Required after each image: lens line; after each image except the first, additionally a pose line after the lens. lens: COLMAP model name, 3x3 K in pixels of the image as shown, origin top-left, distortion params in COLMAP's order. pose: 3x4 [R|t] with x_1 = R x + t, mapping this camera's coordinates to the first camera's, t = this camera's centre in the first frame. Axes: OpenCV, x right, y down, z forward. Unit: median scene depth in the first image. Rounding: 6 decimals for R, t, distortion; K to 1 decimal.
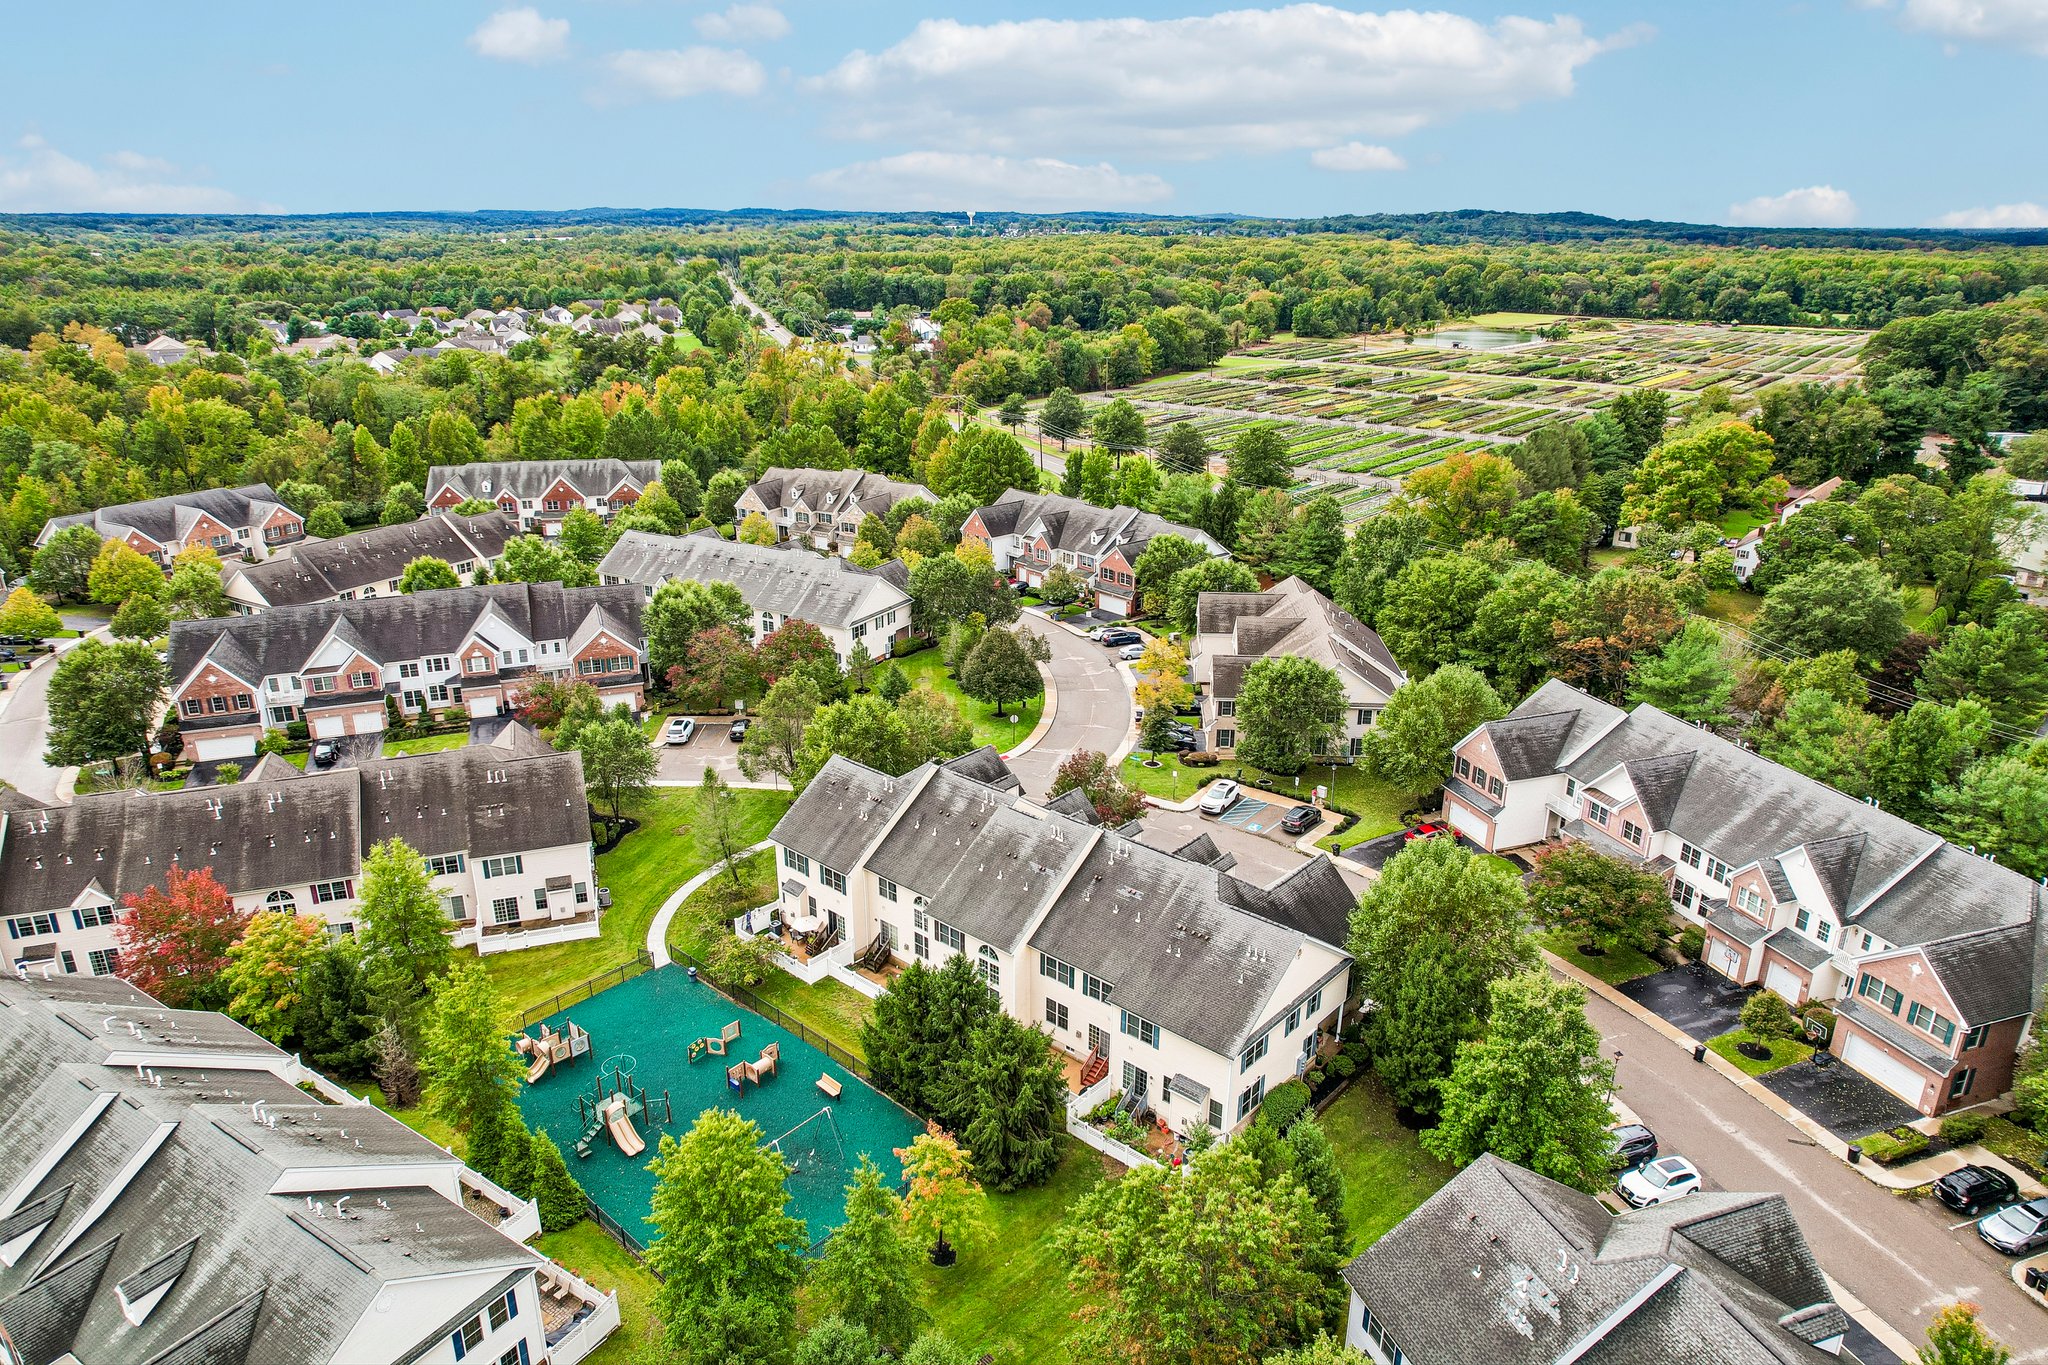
lens RADIAL K [[1307.3, 0, 1012.0], [0, 1307.3, 679.4], [0, 0, 1]] dist [-0.067736, 0.055652]
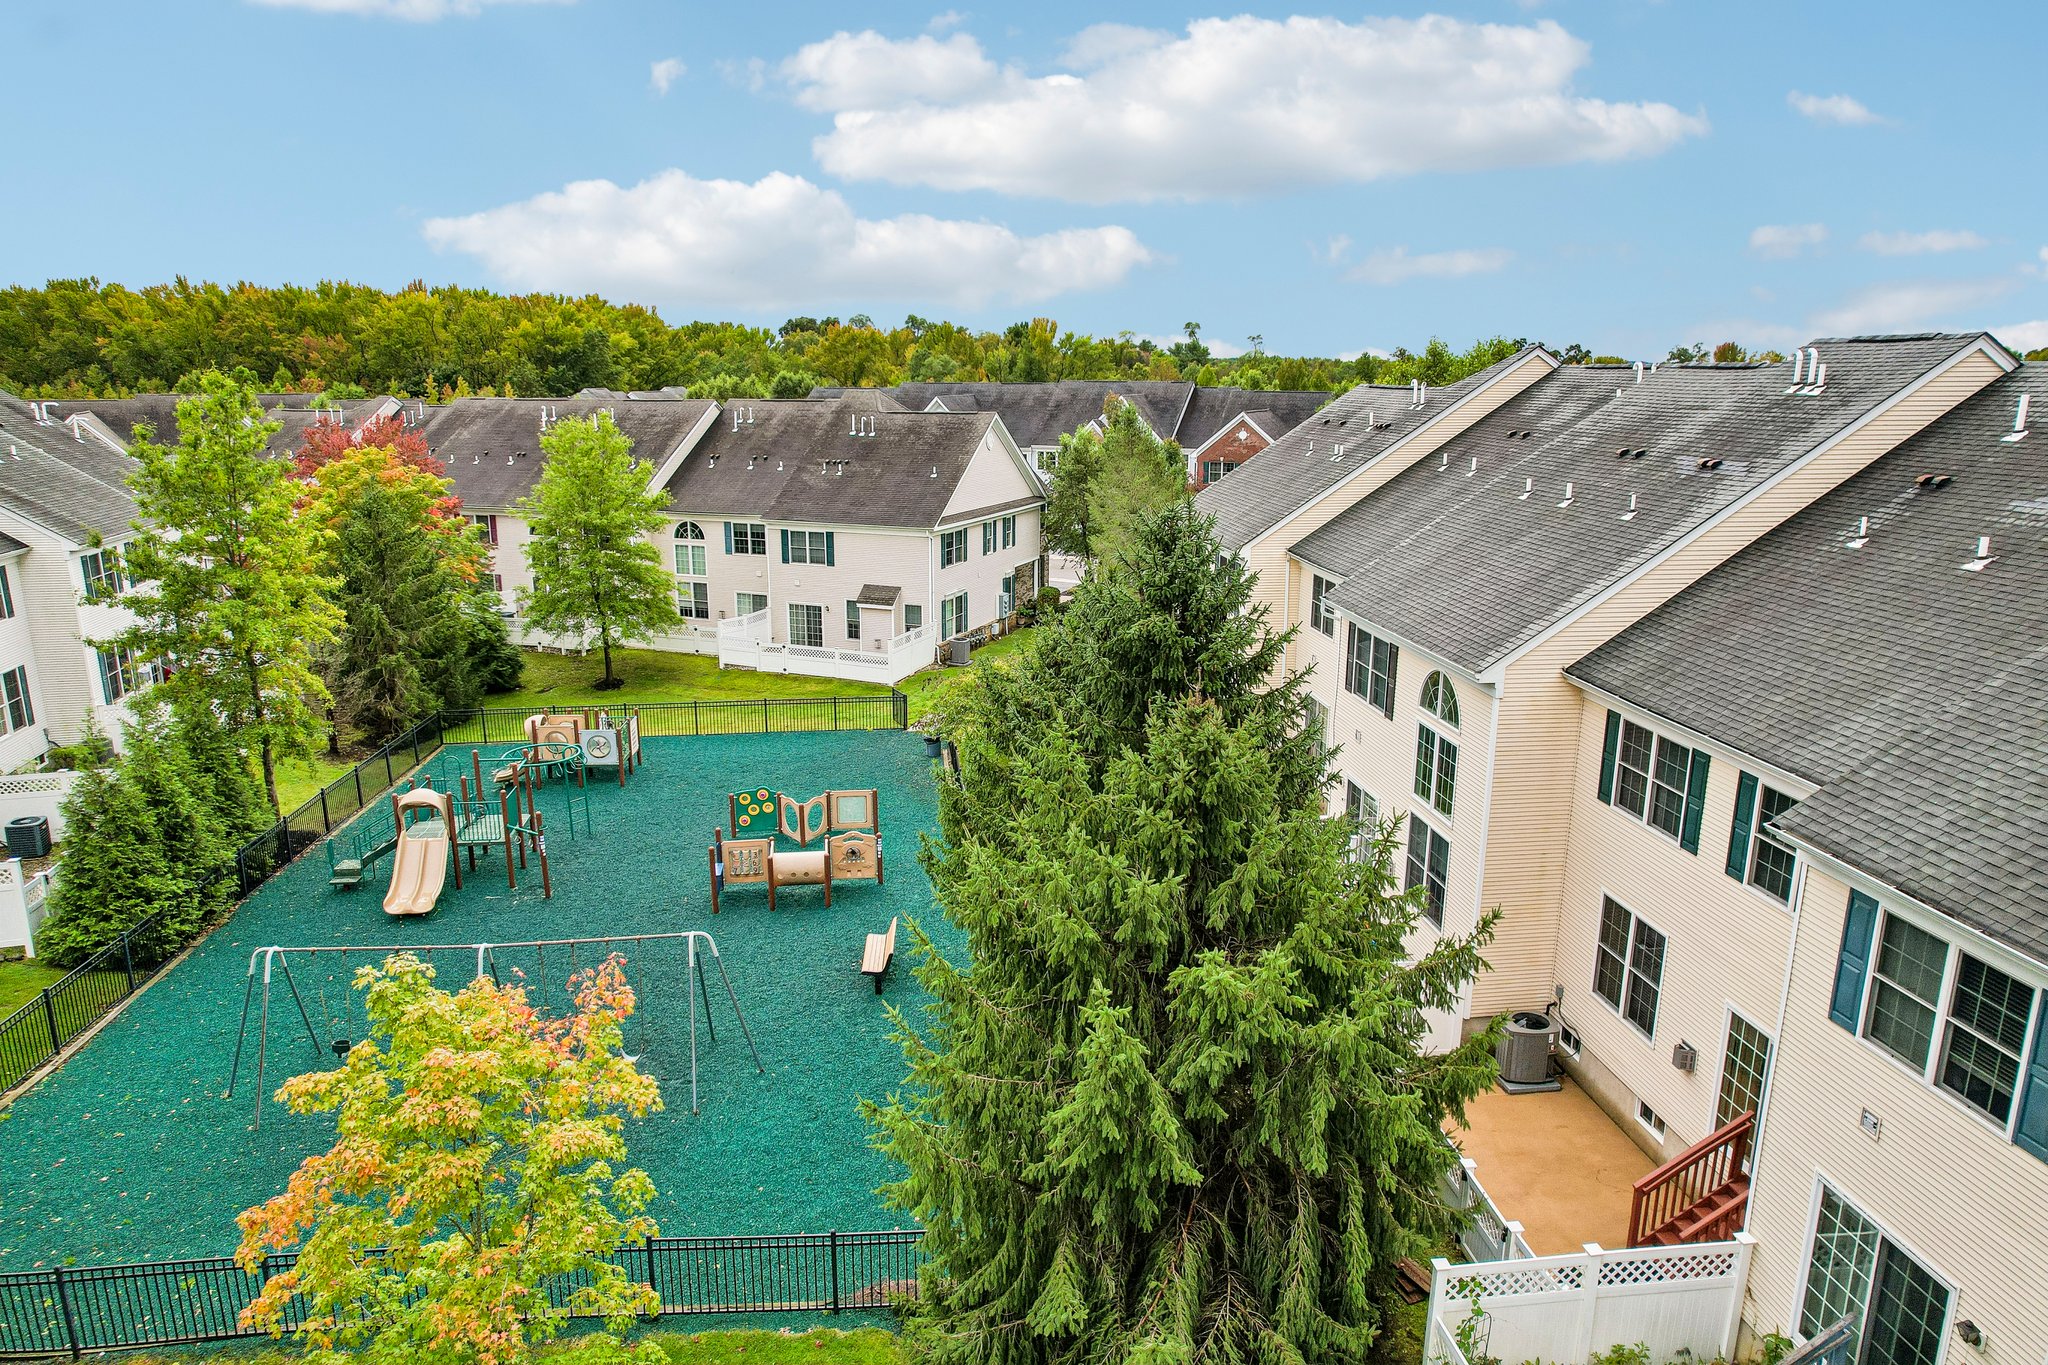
lens RADIAL K [[1307.3, 0, 1025.0], [0, 1307.3, 680.4], [0, 0, 1]] dist [-0.067736, 0.055652]
pose [[0.750973, 0.156279, -0.641574, 0.100561], [-0.224719, 0.974083, -0.025763, 0.237132], [0.620920, 0.163521, 0.766629, 0.724697]]
